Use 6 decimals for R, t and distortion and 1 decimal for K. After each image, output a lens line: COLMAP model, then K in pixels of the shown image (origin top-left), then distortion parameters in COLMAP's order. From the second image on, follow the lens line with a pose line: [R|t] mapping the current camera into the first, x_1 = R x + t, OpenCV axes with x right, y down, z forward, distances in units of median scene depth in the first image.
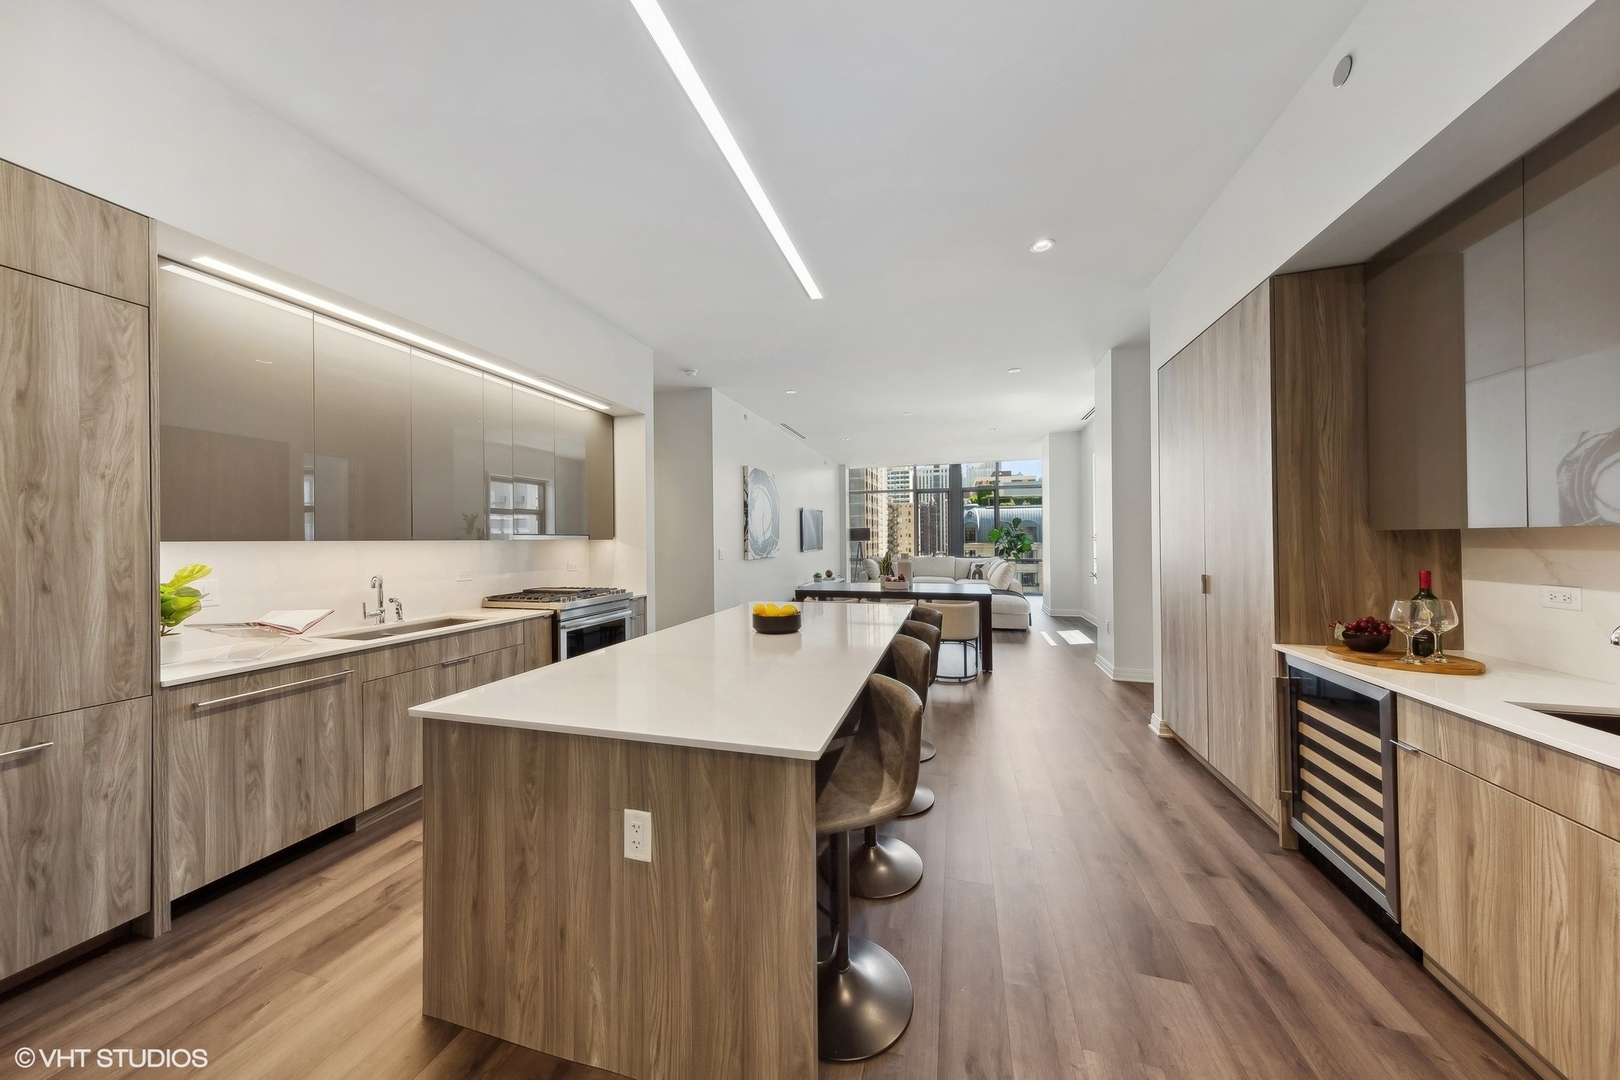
lens RADIAL K [[518.4, 0, 800.0], [0, 518.4, 546.6], [0, 0, 1]] dist [0.006451, -0.000014]
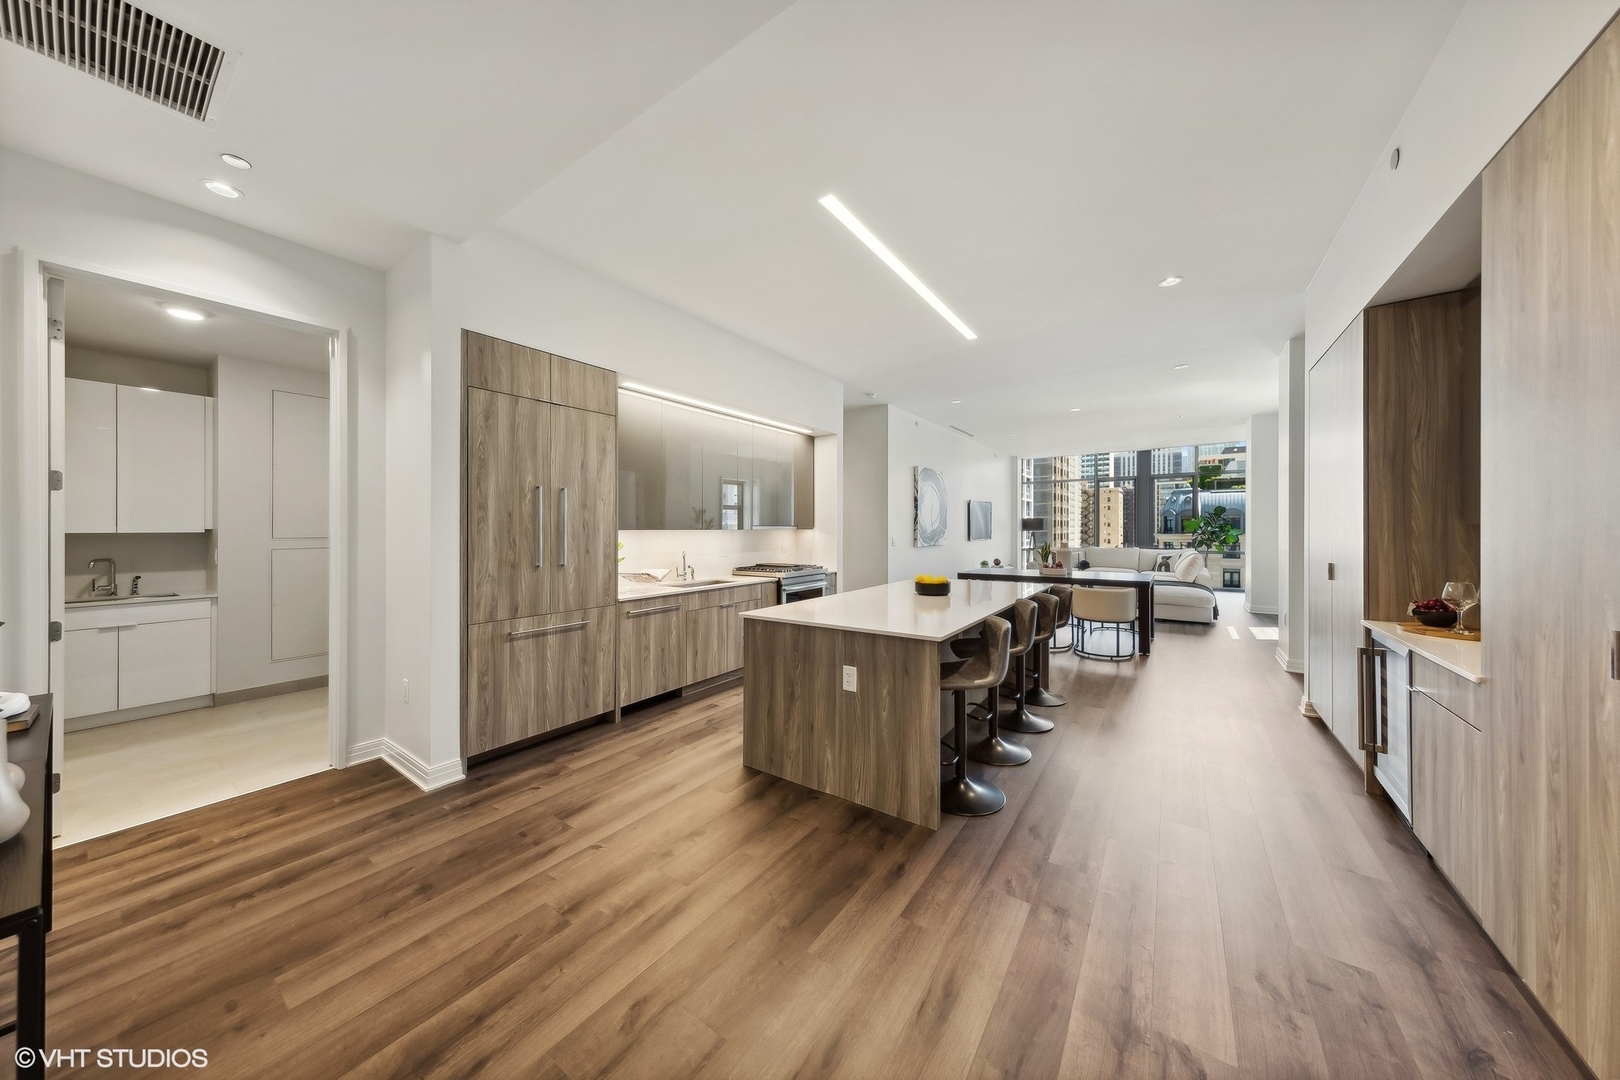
lens RADIAL K [[518.4, 0, 804.5], [0, 518.4, 536.8], [0, 0, 1]] dist [0.006451, -0.000014]
pose [[0.947658, 0.008265, -0.319181, 0.087034], [-0.007516, 0.999965, 0.003580, 0.002805], [0.319199, -0.000993, 0.947687, -0.529925]]
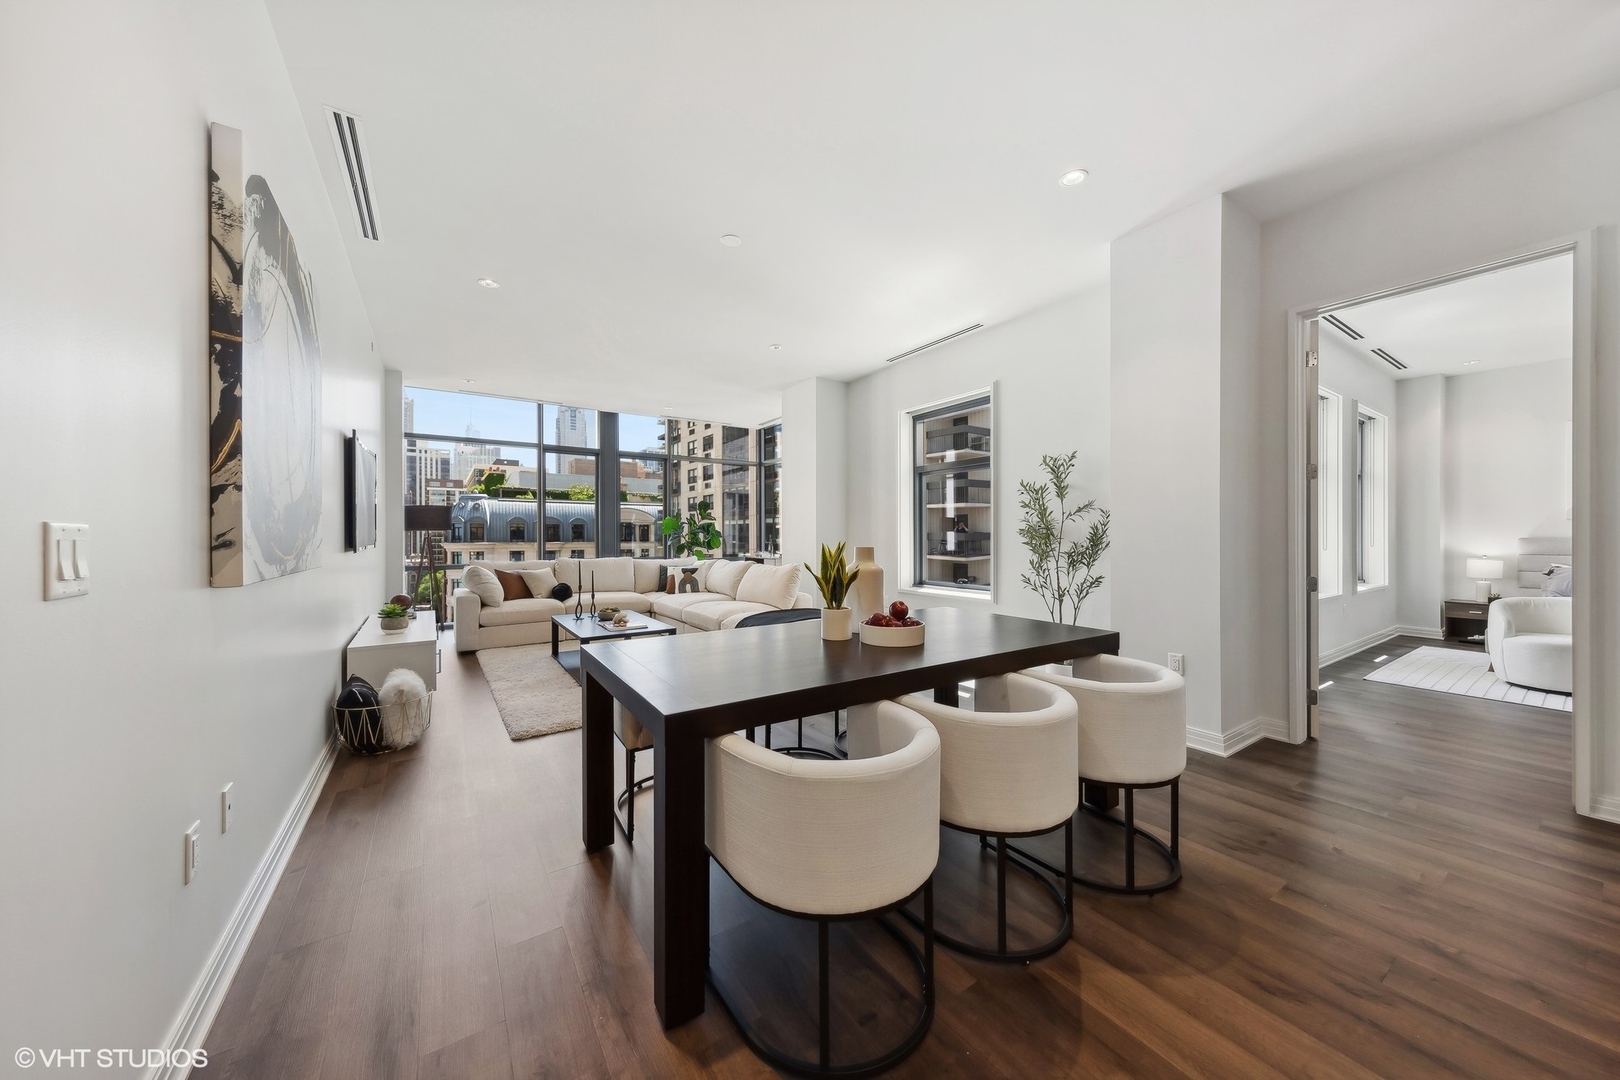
lens RADIAL K [[553.6, 0, 815.0], [0, 553.6, 539.4], [0, 0, 1]] dist [0.000176, 0.000031]
pose [[0.626971, 0.004200, 0.779031, -0.379096], [0.006827, 0.999917, -0.010886, 0.031981], [-0.779013, 0.012144, 0.626891, 2.030030]]
